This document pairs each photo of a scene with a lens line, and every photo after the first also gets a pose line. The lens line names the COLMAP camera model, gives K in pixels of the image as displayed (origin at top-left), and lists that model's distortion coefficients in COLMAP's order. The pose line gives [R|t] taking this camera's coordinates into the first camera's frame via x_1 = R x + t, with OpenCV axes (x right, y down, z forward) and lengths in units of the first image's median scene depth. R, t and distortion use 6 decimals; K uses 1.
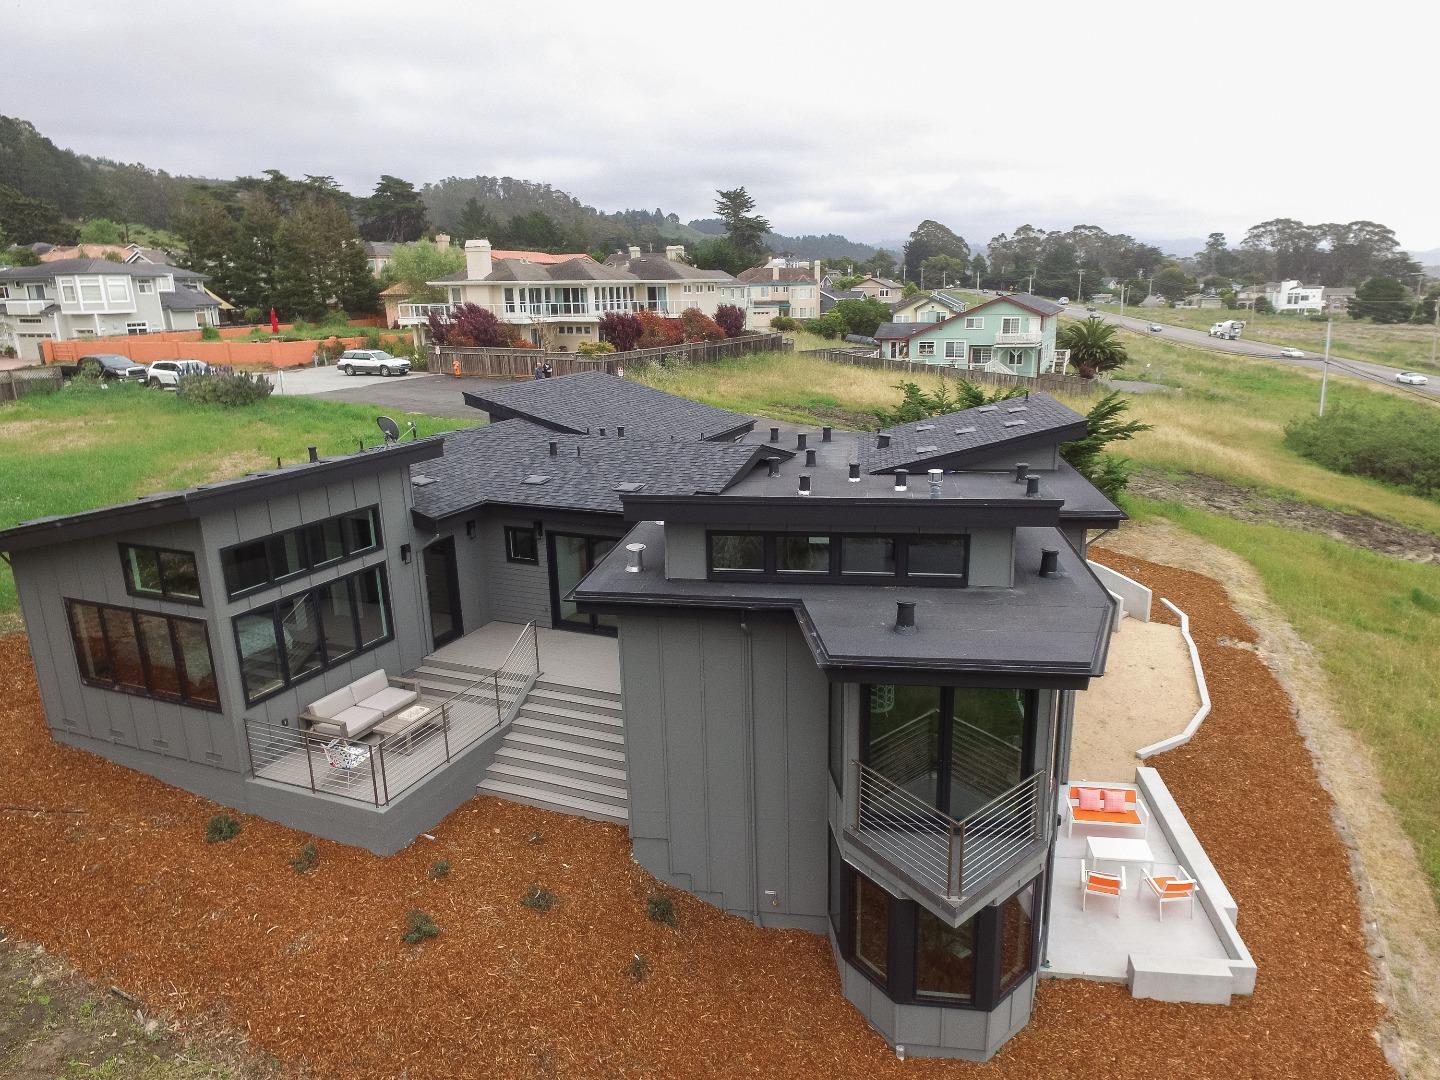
lens RADIAL K [[923.4, 0, 761.0], [0, 923.4, 543.5], [0, 0, 1]] dist [0.060685, -0.061557]
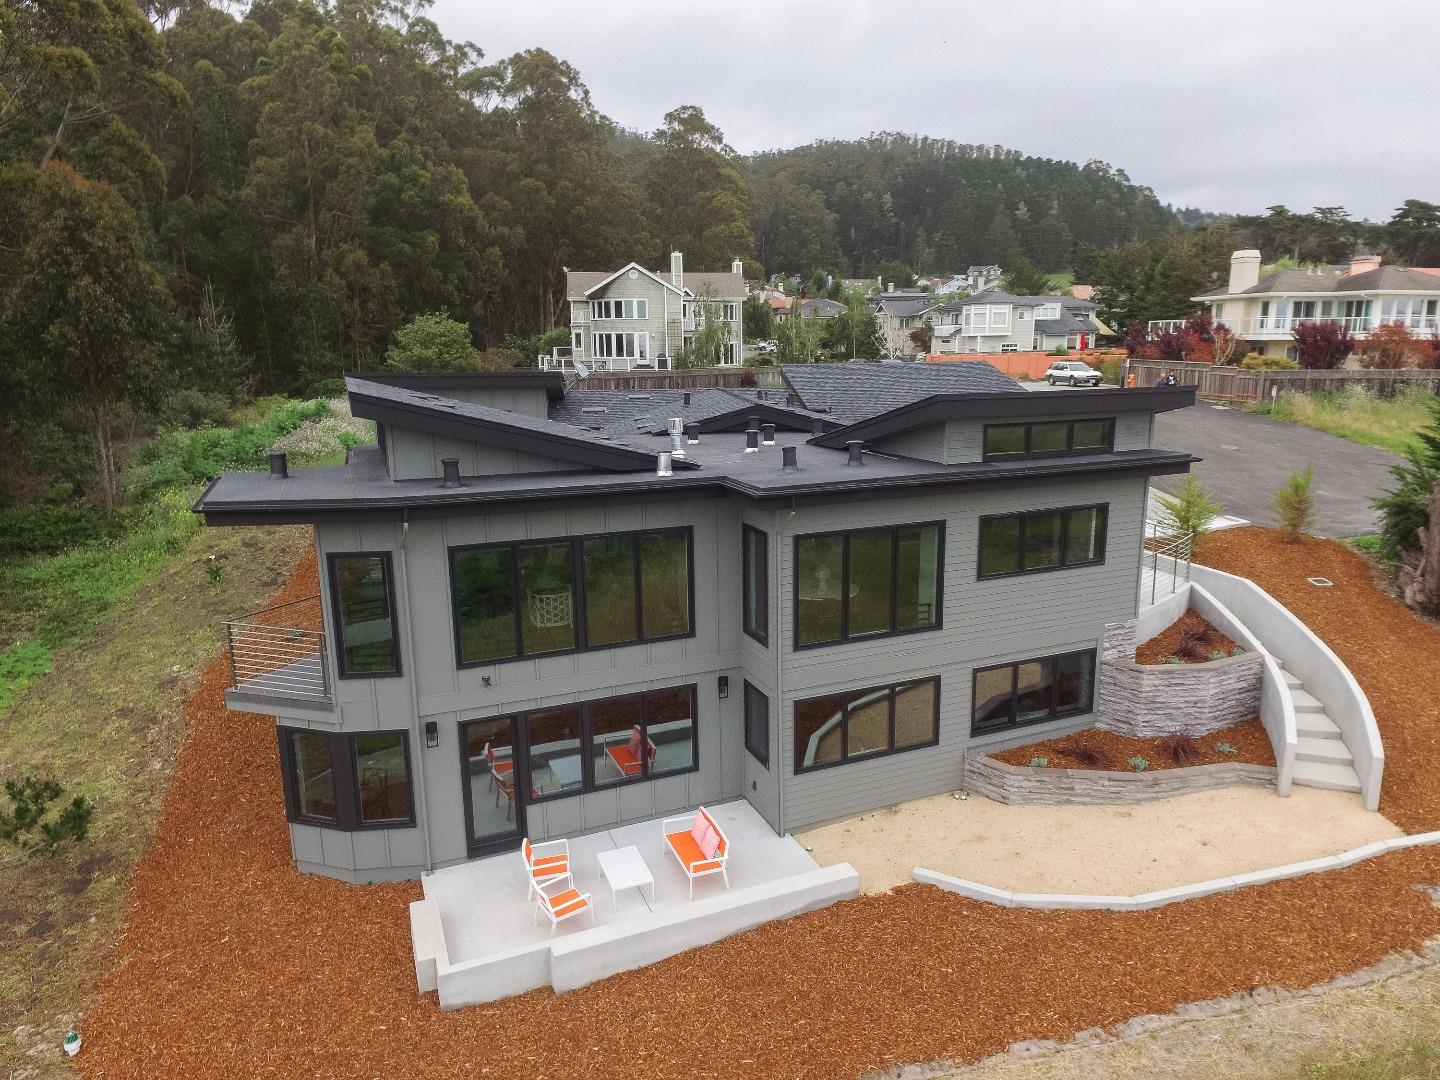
lens RADIAL K [[923.4, 0, 761.0], [0, 923.4, 543.5], [0, 0, 1]] dist [0.060685, -0.061557]
pose [[0.518830, 0.191257, -0.833209, 0.262688], [-0.226827, 0.970516, 0.081532, -0.013189], [0.824236, 0.146693, 0.546915, 0.146795]]
